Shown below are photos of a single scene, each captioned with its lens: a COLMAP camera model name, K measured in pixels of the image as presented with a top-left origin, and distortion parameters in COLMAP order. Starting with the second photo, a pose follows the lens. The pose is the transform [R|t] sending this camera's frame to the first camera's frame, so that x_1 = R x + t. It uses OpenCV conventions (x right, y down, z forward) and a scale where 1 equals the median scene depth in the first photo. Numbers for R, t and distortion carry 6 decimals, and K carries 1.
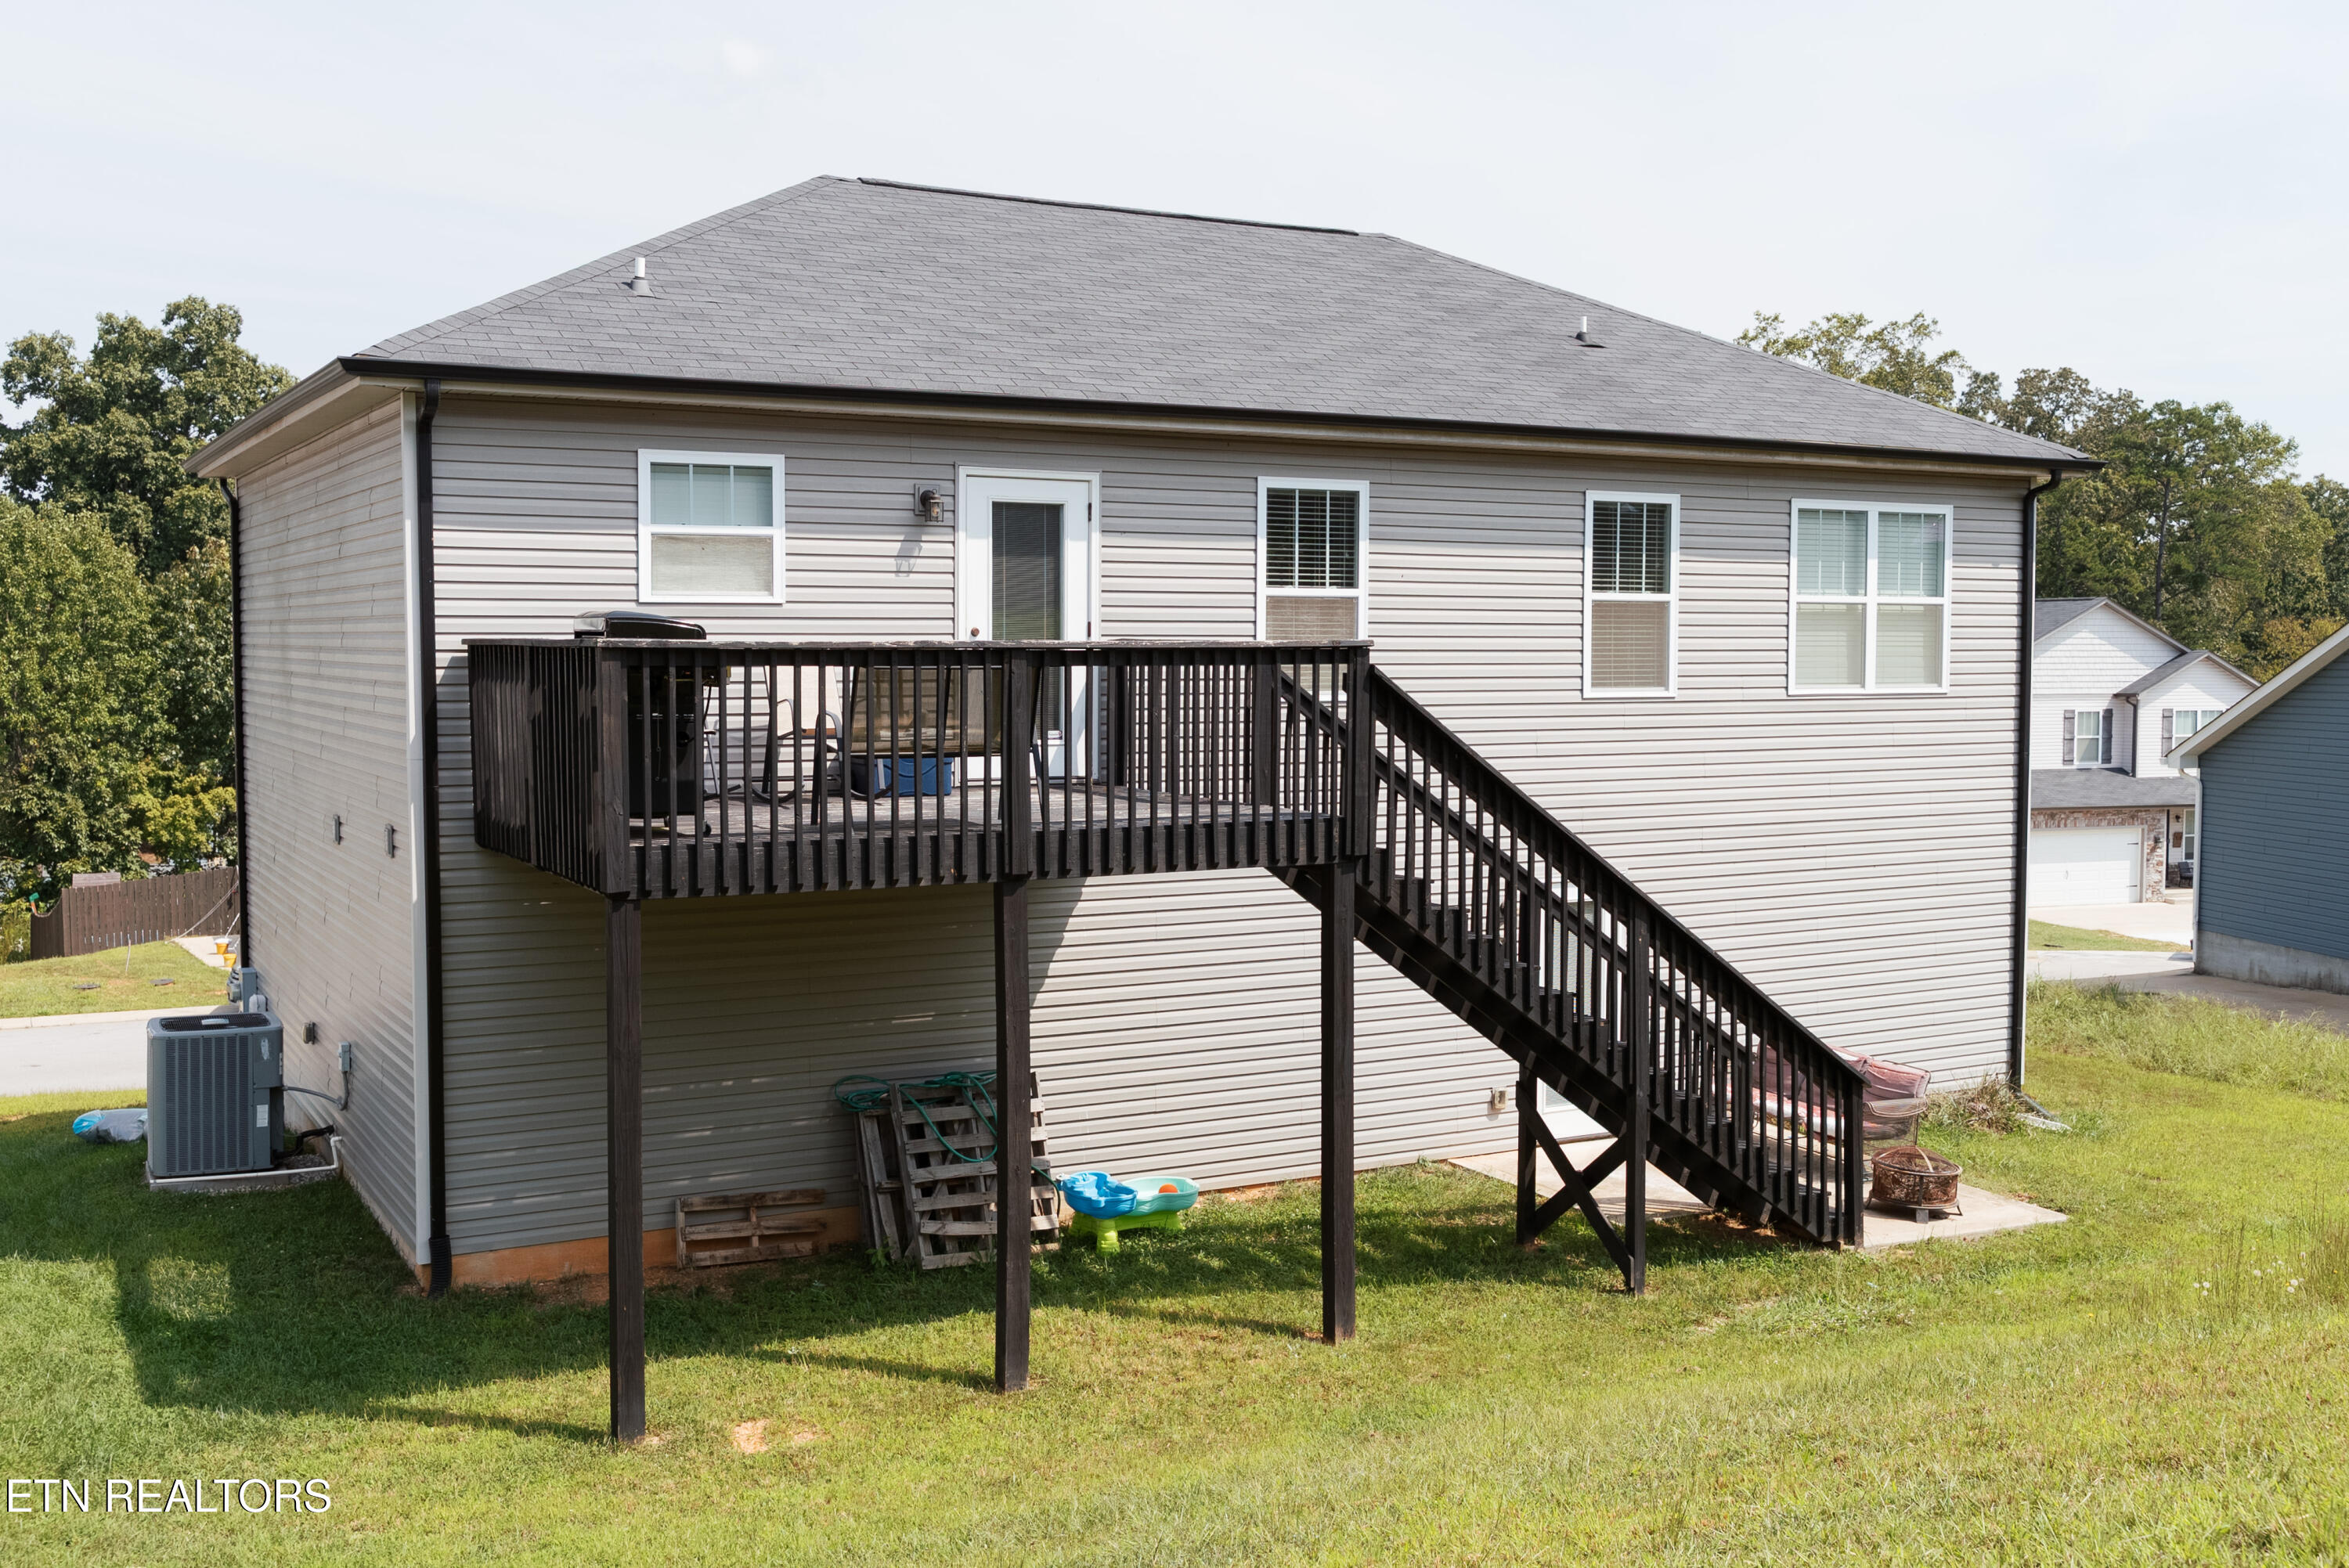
lens RADIAL K [[2284.7, 0, 1174.5], [0, 2284.7, 784.0], [0, 0, 1]] dist [-0.000077, -0.004050]
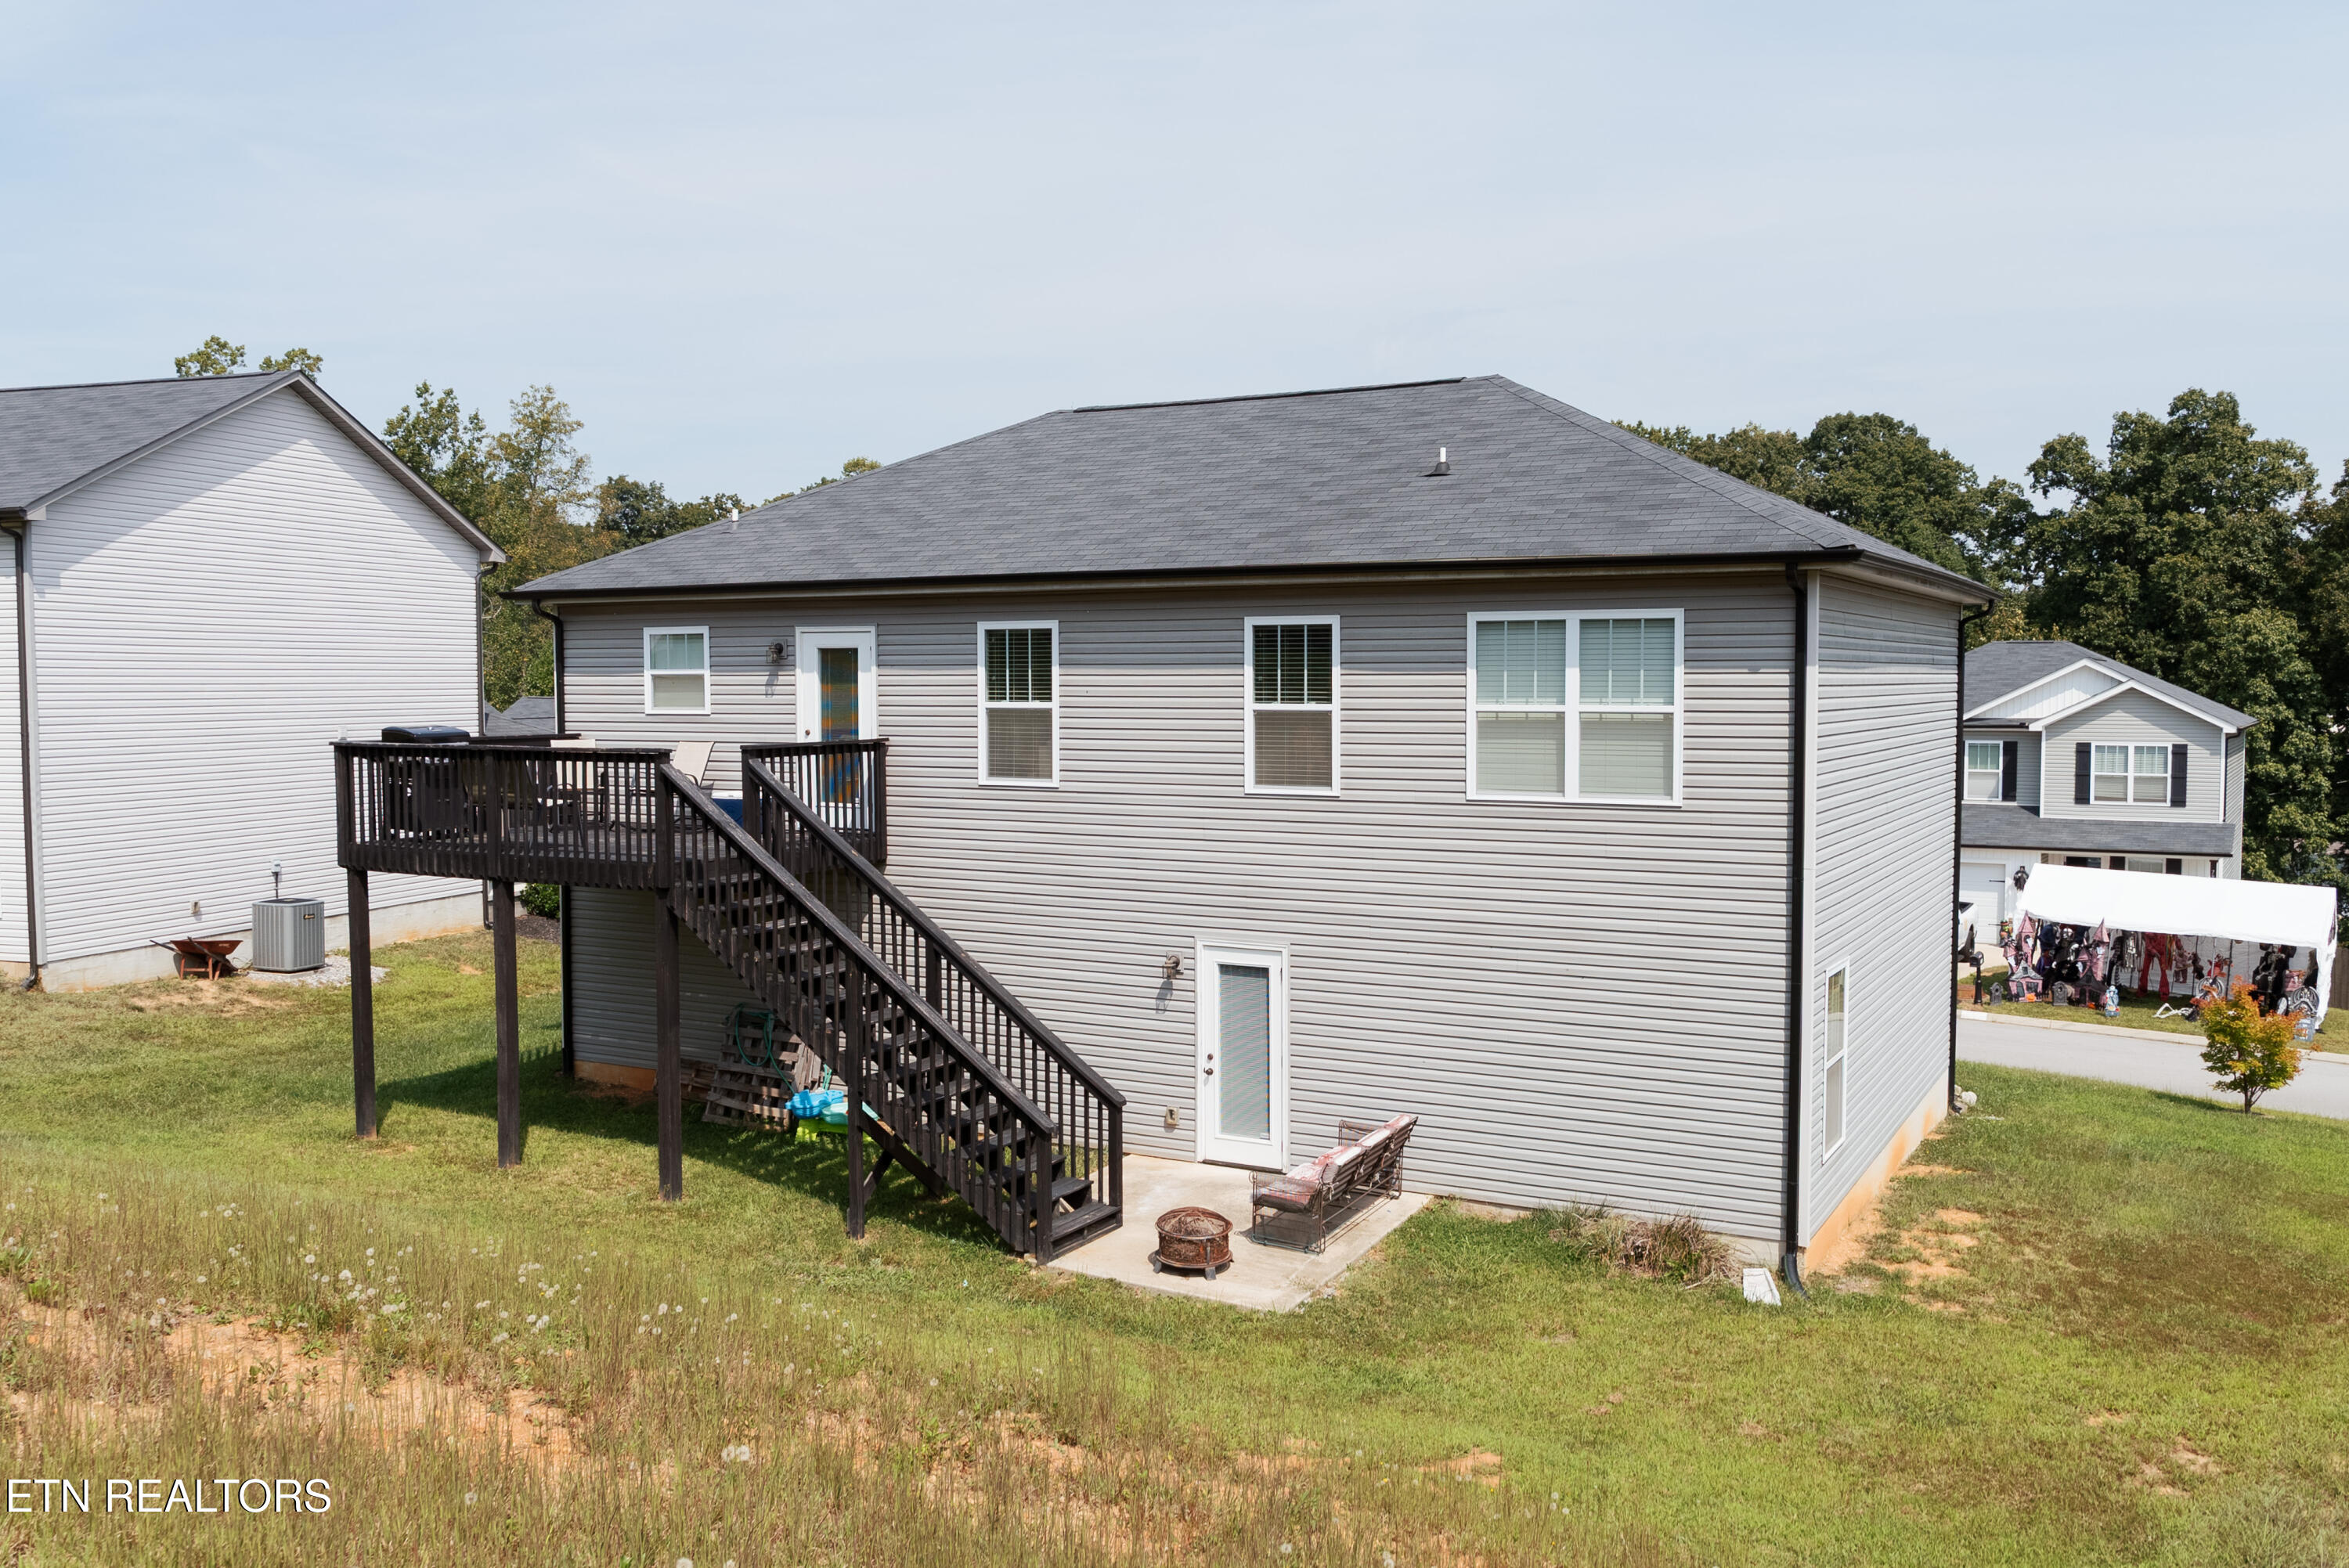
lens RADIAL K [[1919.5, 0, 1174.5], [0, 1919.5, 784.0], [0, 0, 1]] dist [0.007411, -0.004079]
pose [[0.546019, 0.041670, -0.836736, 0.972598], [-0.049288, 0.998630, 0.017569, -0.057359], [0.836322, 0.031648, 0.547325, 0.424719]]
